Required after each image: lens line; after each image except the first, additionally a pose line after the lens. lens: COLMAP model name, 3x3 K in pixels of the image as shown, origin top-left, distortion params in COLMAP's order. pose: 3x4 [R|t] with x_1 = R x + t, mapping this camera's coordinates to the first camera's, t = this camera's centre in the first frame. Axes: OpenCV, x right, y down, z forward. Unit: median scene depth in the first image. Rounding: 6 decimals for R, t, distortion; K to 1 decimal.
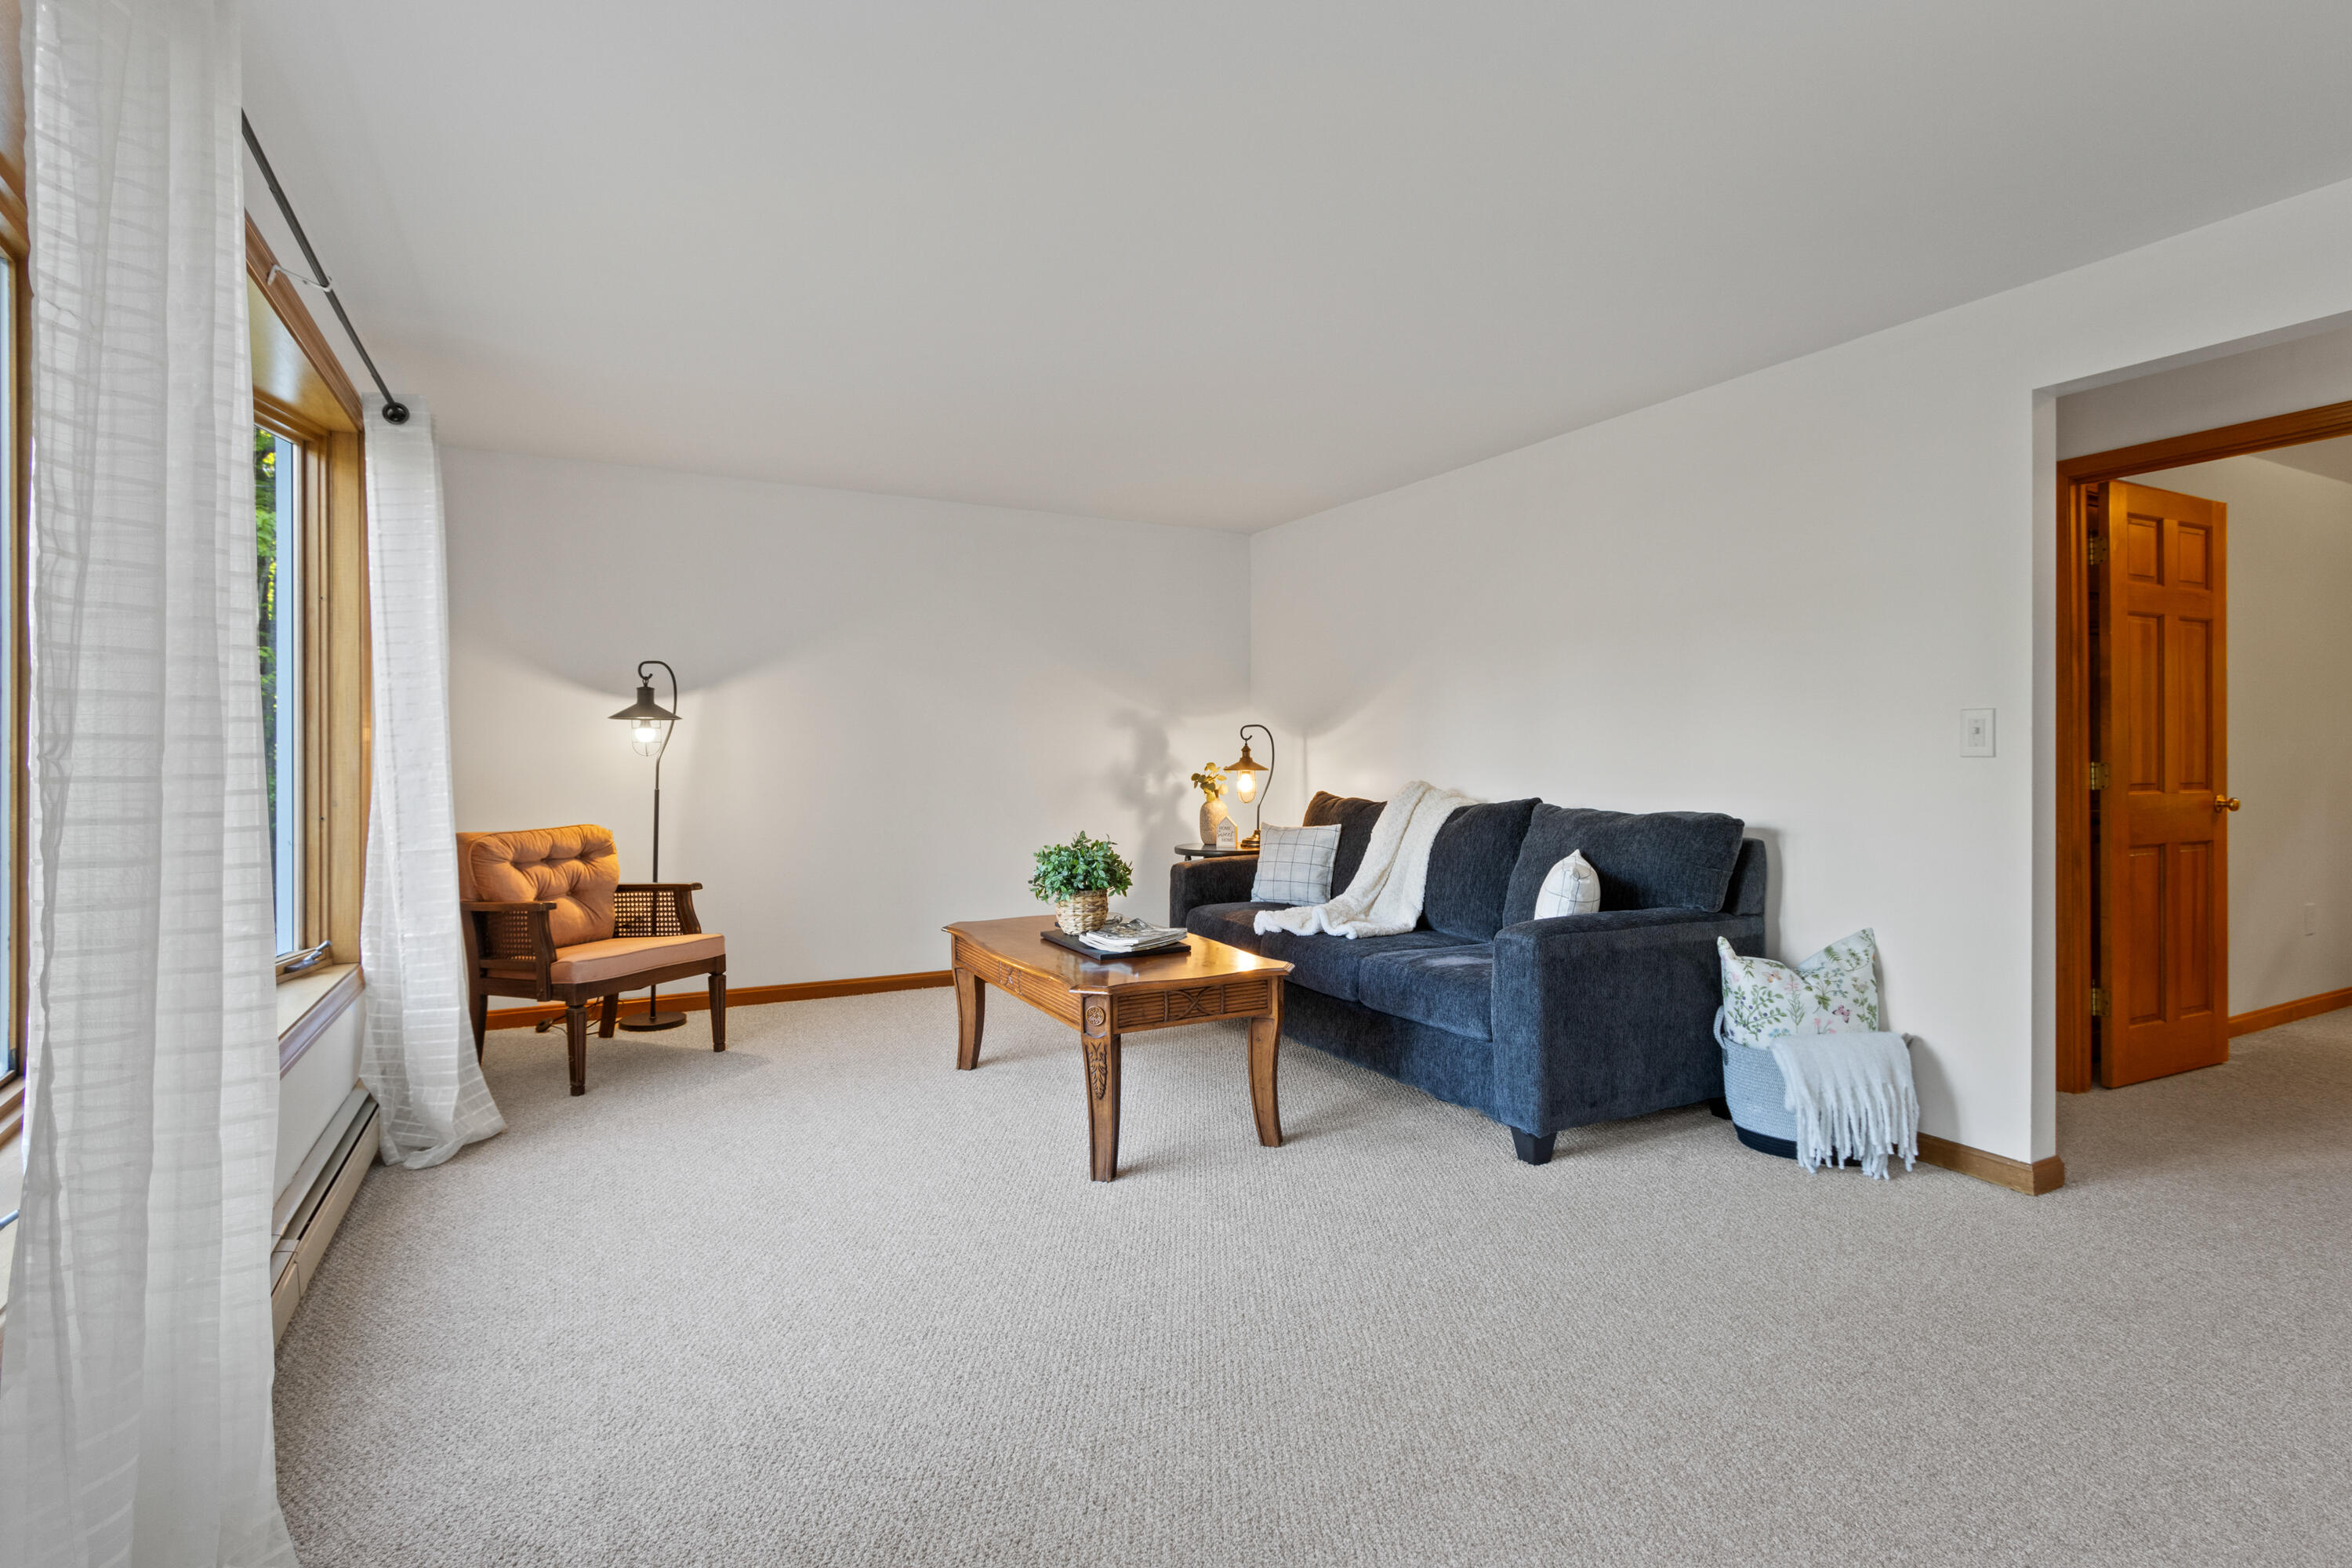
lens RADIAL K [[1121.3, 0, 1174.7], [0, 1121.3, 758.4], [0, 0, 1]] dist [-0.001096, -0.000670]
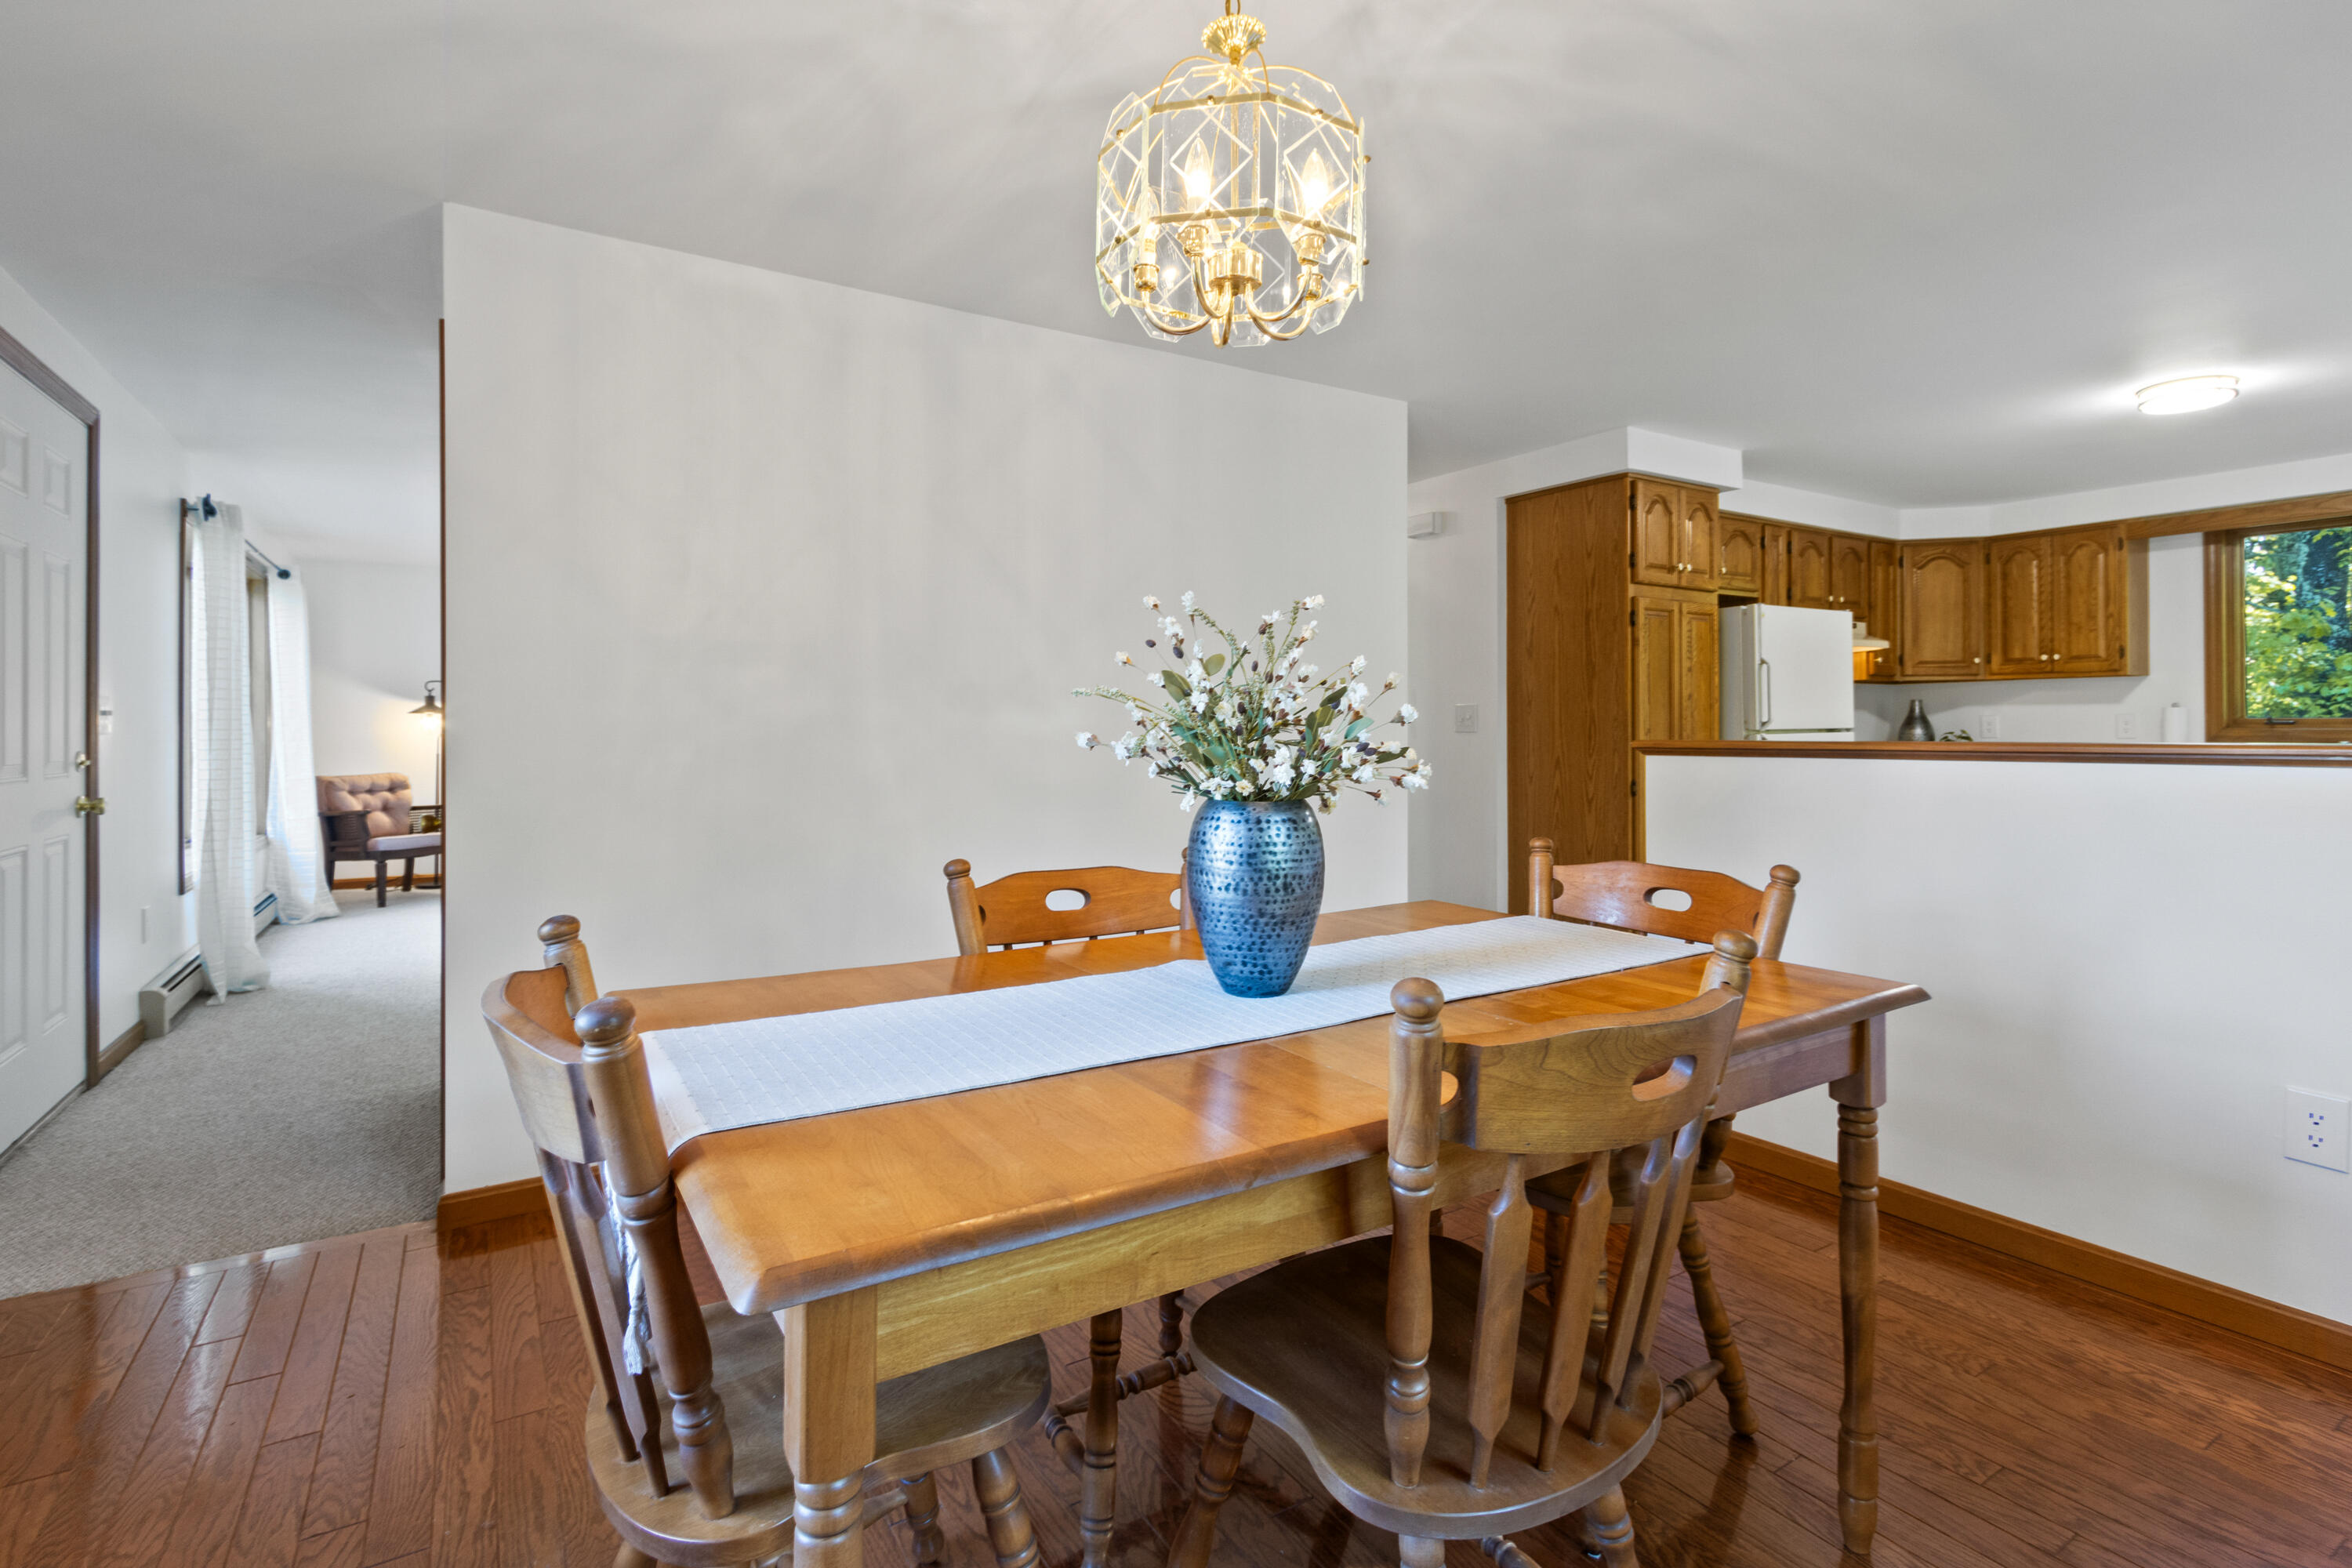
lens RADIAL K [[1133.5, 0, 1169.0], [0, 1133.5, 737.1], [0, 0, 1]] dist [0.000901, -0.000030]
pose [[0.997905, -0.003826, 0.064585, 0.668210], [0.003765, 0.999992, 0.001075, 0.005485], [-0.064589, -0.000829, 0.997912, -0.998155]]
